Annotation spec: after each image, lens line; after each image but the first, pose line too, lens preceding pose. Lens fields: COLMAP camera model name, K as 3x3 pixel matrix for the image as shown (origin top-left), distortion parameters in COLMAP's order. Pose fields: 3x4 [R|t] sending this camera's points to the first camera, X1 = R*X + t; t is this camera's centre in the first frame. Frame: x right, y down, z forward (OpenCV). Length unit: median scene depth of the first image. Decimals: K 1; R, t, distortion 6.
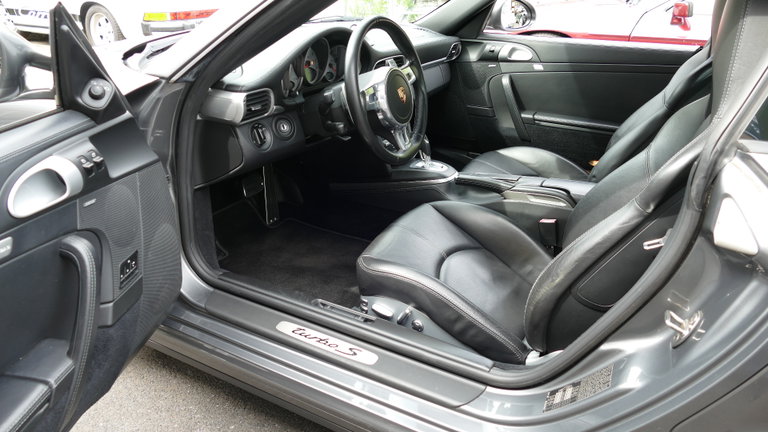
lens RADIAL K [[562.5, 0, 381.9], [0, 562.5, 218.8], [0, 0, 1]] dist [-0.023009, 0.020359]
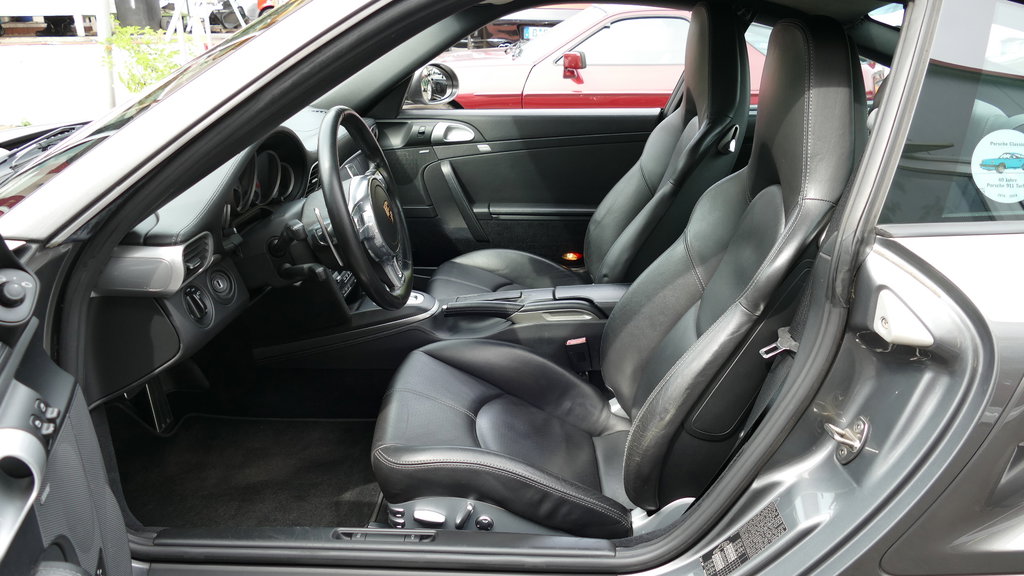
lens RADIAL K [[750.0, 0, 512.8], [0, 750.0, 285.5], [0, 0, 1]] dist [-0.023009, 0.020359]
pose [[0.891128, -0.171741, 0.419996, -0.243061], [0.199119, 0.979732, -0.021858, -0.076984], [-0.407730, 0.103108, 0.907263, 0.076623]]
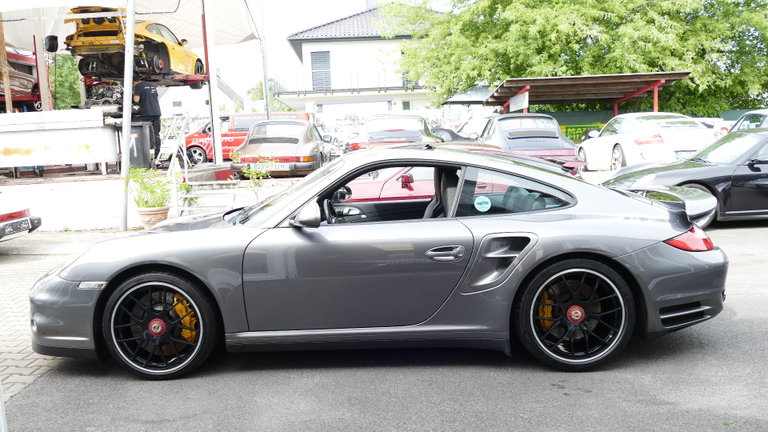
lens RADIAL K [[765.2, 0, 387.1], [0, 765.2, 216.3], [0, 0, 1]] dist [-0.001640, 0.000000]
pose [[0.880272, -0.108100, 0.461990, -1.398339], [0.243859, 0.938331, -0.245089, 0.645883], [-0.407005, 0.328405, 0.852348, -2.100953]]
